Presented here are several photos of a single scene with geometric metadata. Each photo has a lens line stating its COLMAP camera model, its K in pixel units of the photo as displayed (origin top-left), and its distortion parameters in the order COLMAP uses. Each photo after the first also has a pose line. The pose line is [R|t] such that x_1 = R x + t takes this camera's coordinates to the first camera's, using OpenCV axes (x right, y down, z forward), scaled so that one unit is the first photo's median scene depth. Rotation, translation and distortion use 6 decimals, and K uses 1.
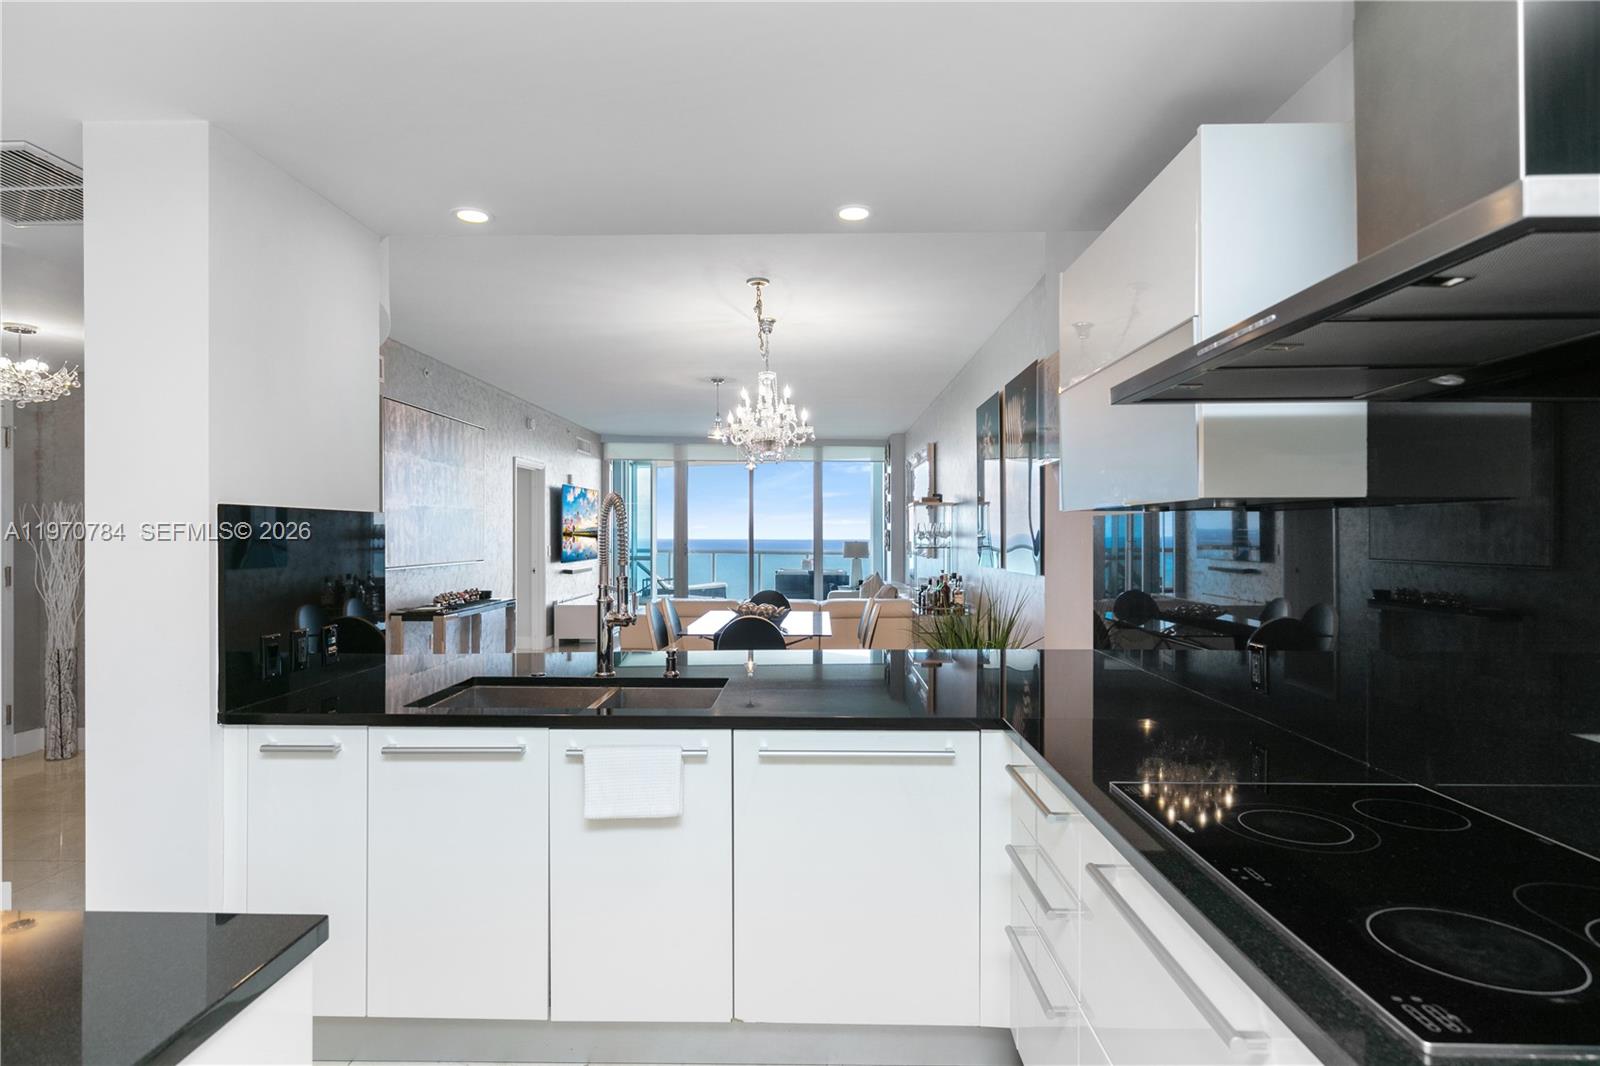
lens RADIAL K [[878.4, 0, 801.0], [0, 878.4, 532.0], [0, 0, 1]] dist [0.000163, 0.000009]
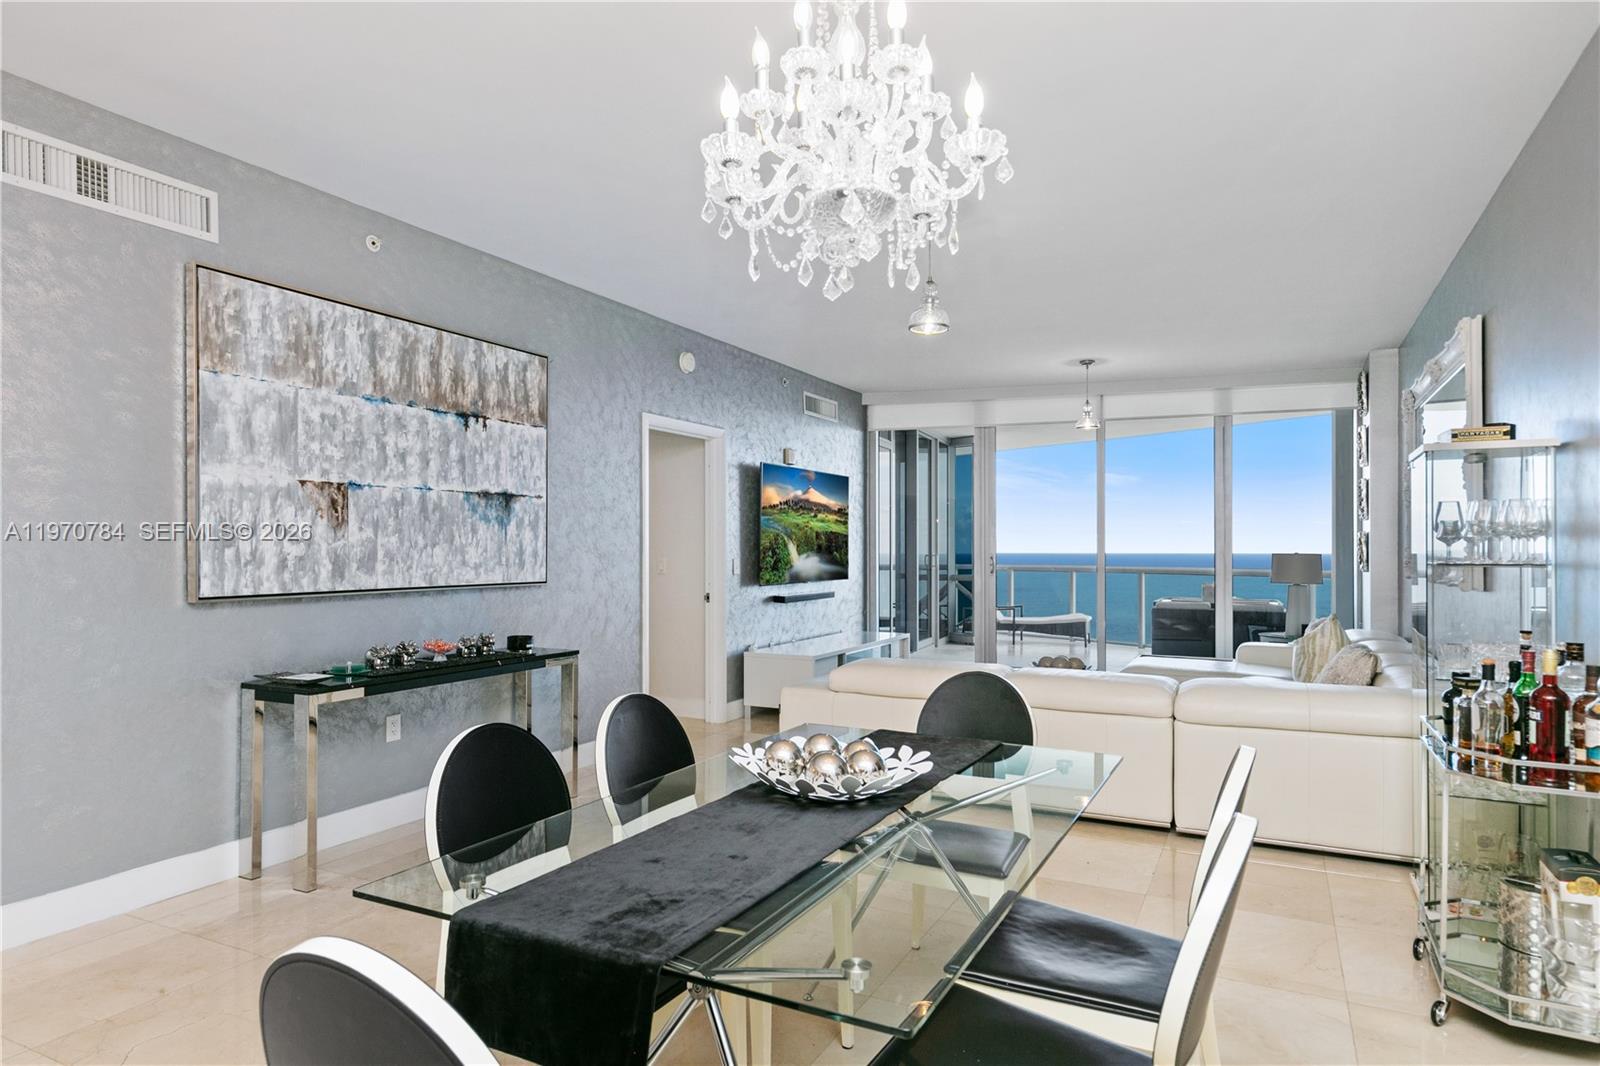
lens RADIAL K [[930.8, 0, 790.3], [0, 930.8, 543.4], [0, 0, 1]] dist [0.001263, -0.001447]
pose [[0.892915, -0.003415, -0.450213, 0.052278], [0.001827, 0.999990, -0.003962, 0.007749], [0.450222, 0.002715, 0.892912, 0.419308]]
